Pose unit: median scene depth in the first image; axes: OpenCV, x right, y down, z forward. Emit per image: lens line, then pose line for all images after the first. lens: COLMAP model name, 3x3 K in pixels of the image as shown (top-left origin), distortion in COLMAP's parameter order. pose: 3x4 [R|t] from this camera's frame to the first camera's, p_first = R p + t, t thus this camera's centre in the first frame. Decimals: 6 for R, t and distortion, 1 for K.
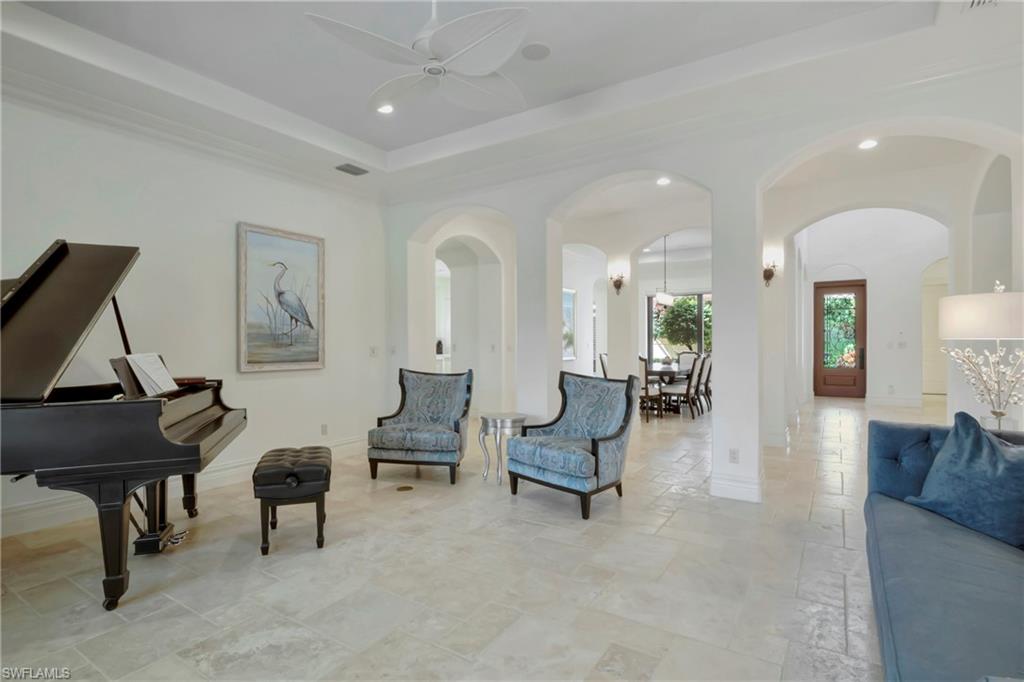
lens RADIAL K [[502.8, 0, 517.8], [0, 502.8, 340.1], [0, 0, 1]] dist [-0.015400, -0.002917]
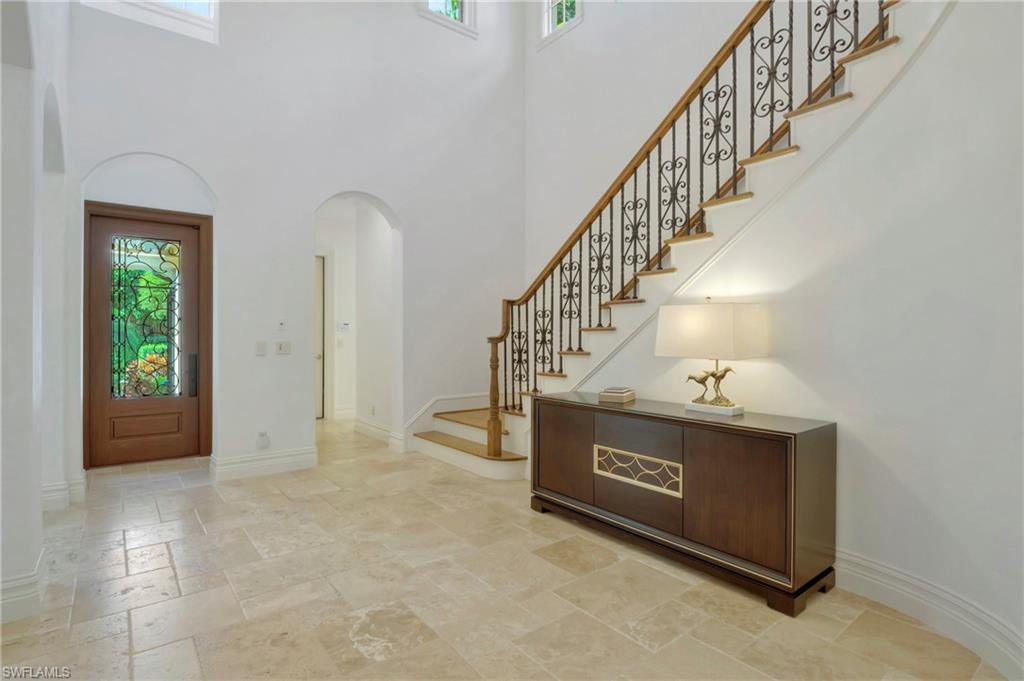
lens RADIAL K [[502.8, 0, 509.8], [0, 502.8, 339.8], [0, 0, 1]] dist [-0.015400, -0.002917]
pose [[0.331877, -0.002561, 0.943319, 0.319800], [-0.004876, 0.999978, 0.004431, -0.001943], [-0.943310, -0.006070, 0.331857, 0.528657]]
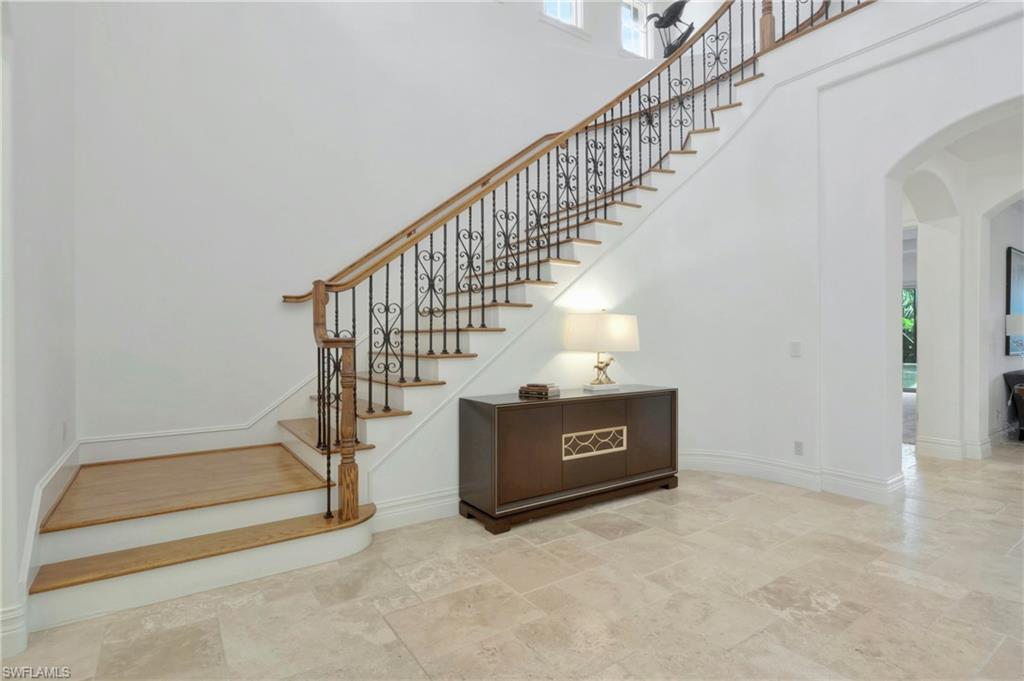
lens RADIAL K [[502.8, 0, 503.0], [0, 502.8, 335.3], [0, 0, 1]] dist [-0.015400, -0.002917]
pose [[-0.915837, 0.010495, 0.401412, 0.571142], [0.006868, 0.999922, -0.010474, -0.000401], [-0.401491, -0.006836, -0.915838, 0.989674]]
